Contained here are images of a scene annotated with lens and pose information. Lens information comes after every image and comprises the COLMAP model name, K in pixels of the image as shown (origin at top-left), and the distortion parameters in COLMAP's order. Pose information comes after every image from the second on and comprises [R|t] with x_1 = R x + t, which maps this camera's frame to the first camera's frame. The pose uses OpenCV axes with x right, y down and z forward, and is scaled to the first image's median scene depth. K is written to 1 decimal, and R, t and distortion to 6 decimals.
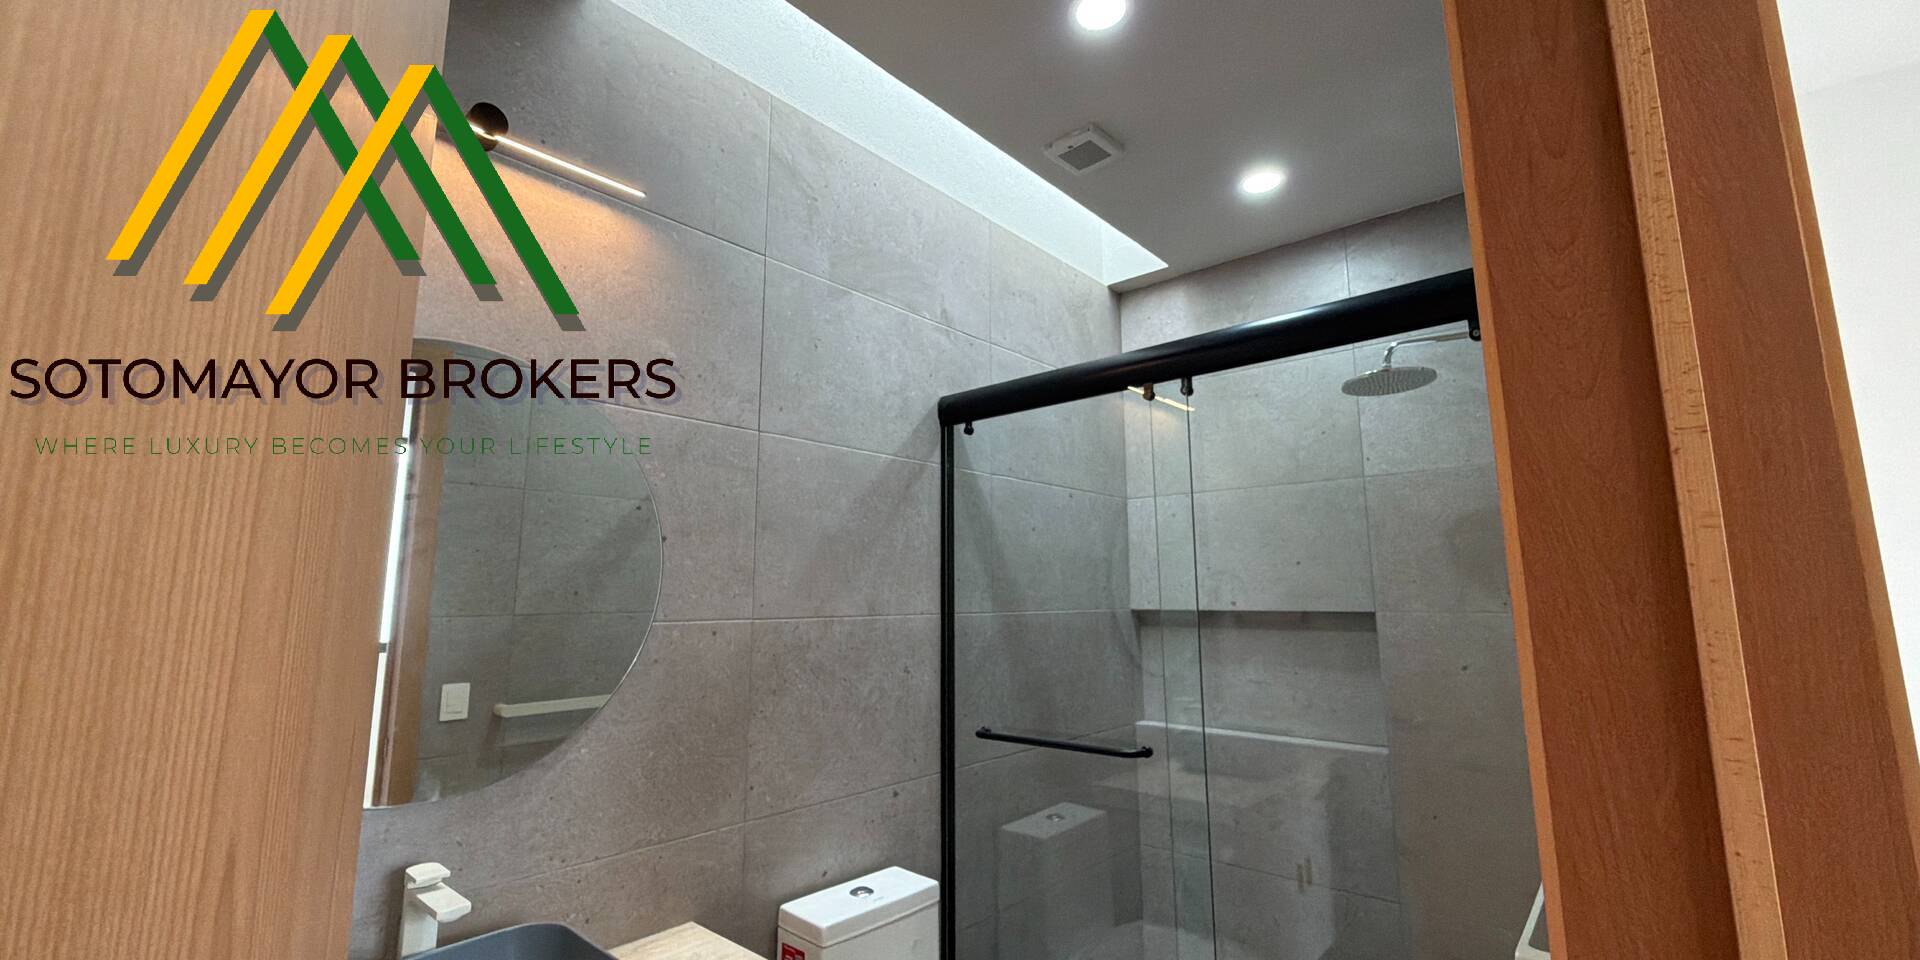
lens RADIAL K [[768.5, 0, 960.0], [0, 768.5, 480.0], [0, 0, 1]] dist [0.002060, 0.000179]
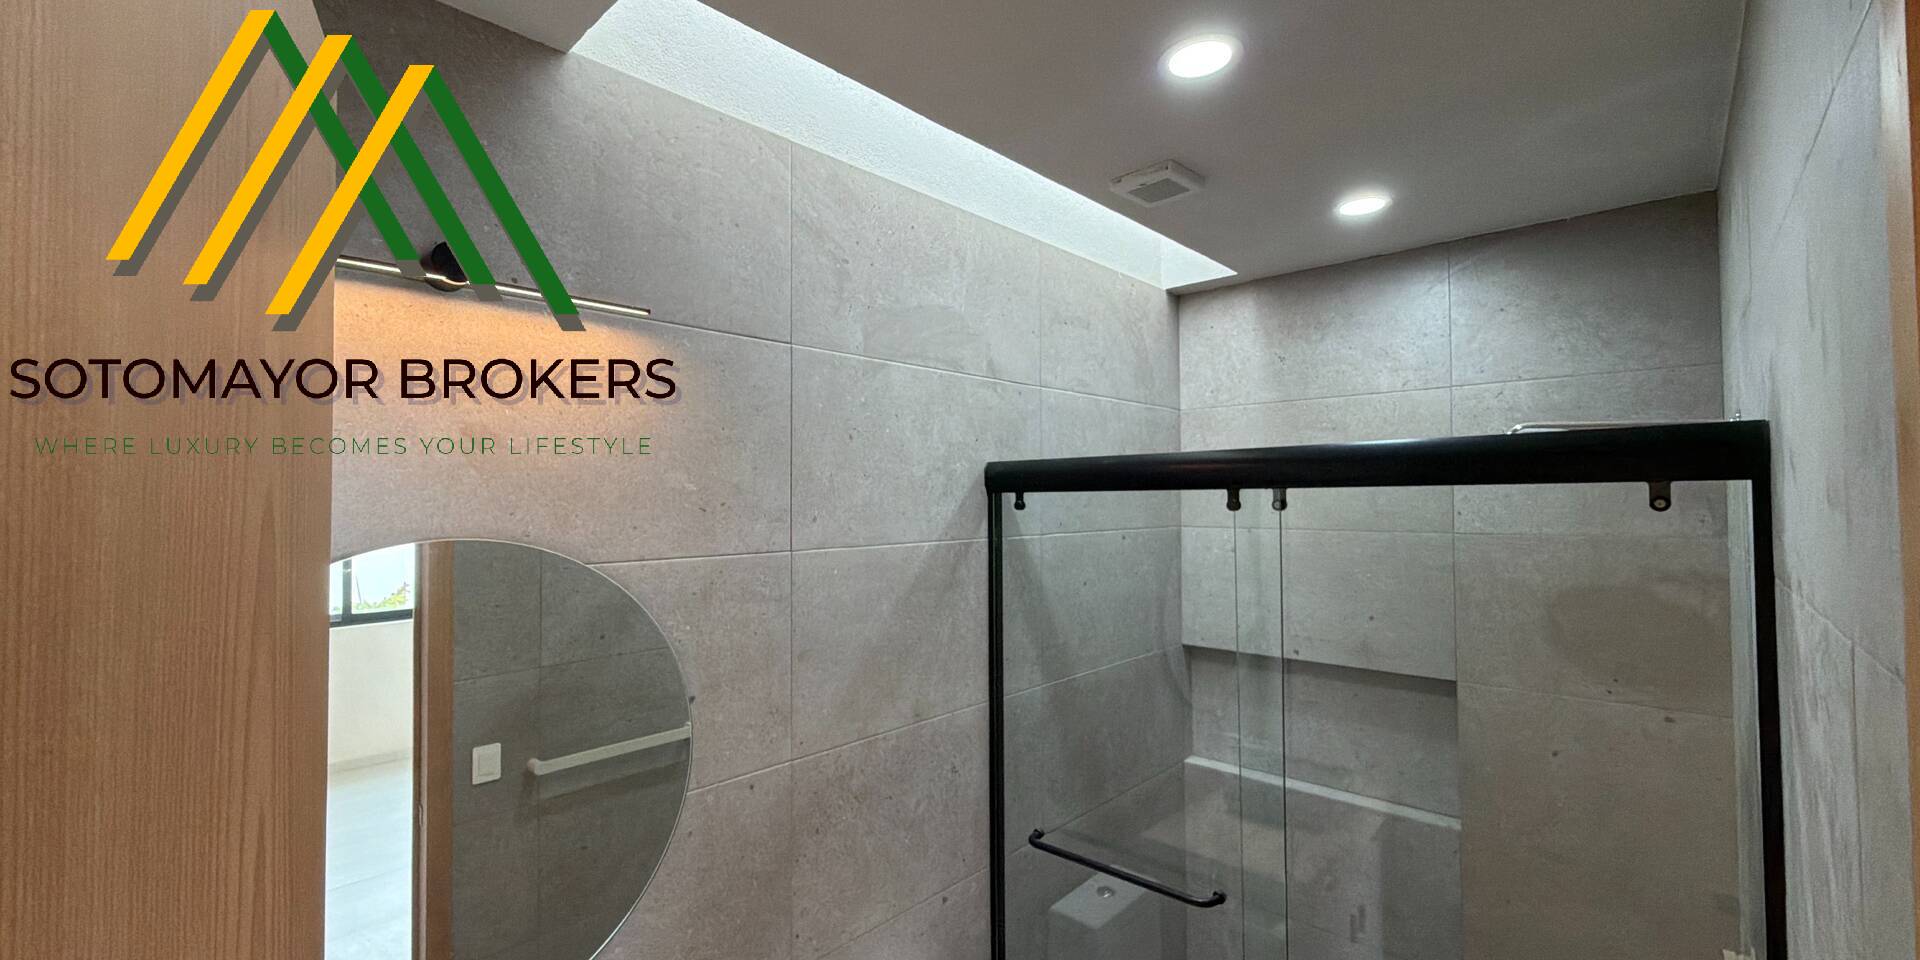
lens RADIAL K [[768.5, 0, 960.0], [0, 768.5, 480.0], [0, 0, 1]] dist [0.002060, 0.000179]
pose [[0.999609, -0.002673, -0.027832, -0.033819], [0.006202, 0.991818, 0.127512, -0.211604], [0.027263, -0.127634, 0.991447, 0.109506]]
